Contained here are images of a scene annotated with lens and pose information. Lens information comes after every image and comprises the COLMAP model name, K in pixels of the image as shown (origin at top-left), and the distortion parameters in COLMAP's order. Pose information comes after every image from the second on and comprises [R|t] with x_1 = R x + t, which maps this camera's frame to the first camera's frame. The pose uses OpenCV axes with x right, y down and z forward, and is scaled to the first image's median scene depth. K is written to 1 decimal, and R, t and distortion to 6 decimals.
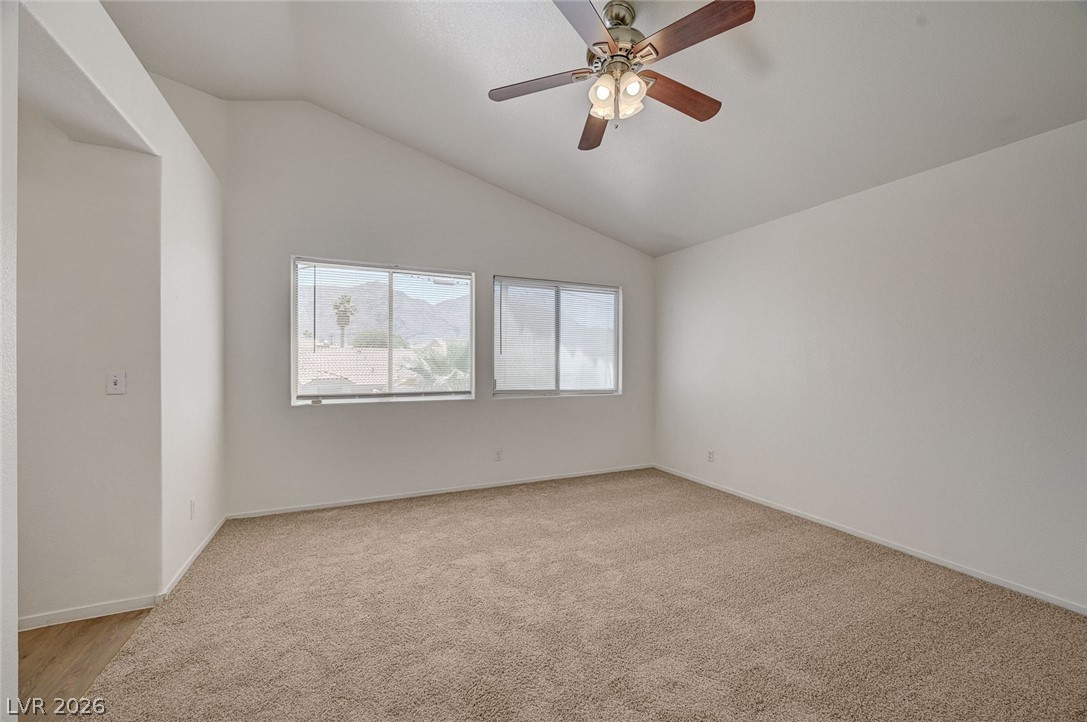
lens RADIAL K [[430.7, 0, 545.7], [0, 430.7, 368.1], [0, 0, 1]] dist [-0.002564, 0.000835]
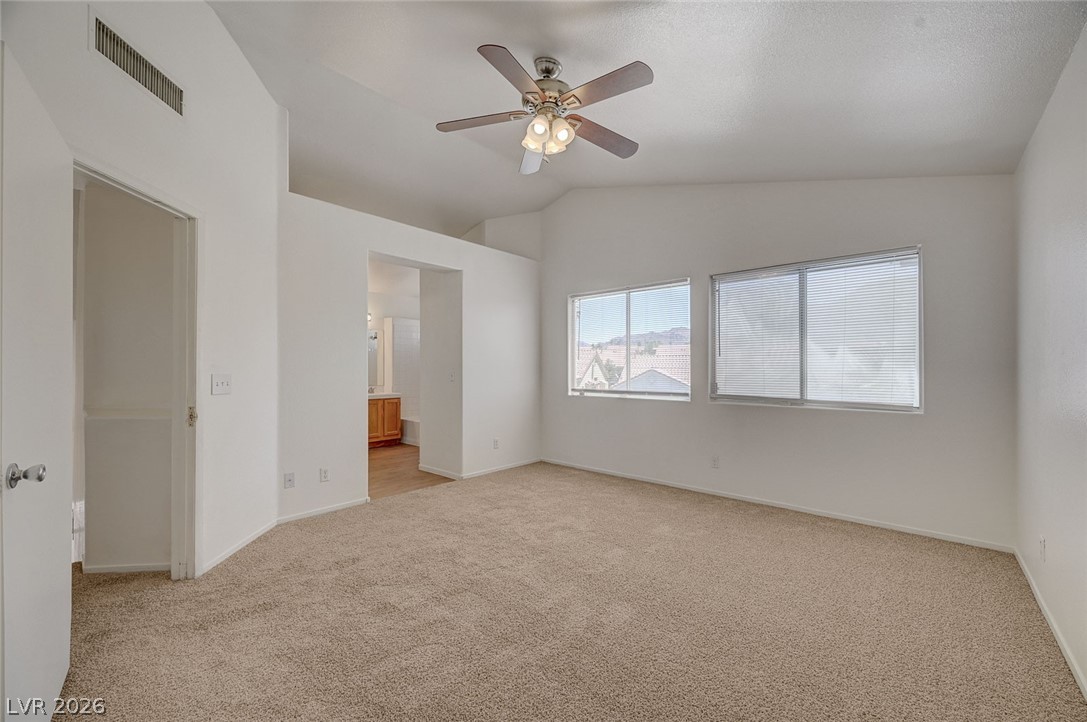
lens RADIAL K [[430.7, 0, 542.6], [0, 430.7, 364.3], [0, 0, 1]] dist [-0.002564, 0.000835]
pose [[0.386336, -0.008823, -0.922316, 0.624920], [-0.004961, 0.999920, -0.011643, -0.001690], [0.922345, 0.009074, 0.386261, 0.277330]]
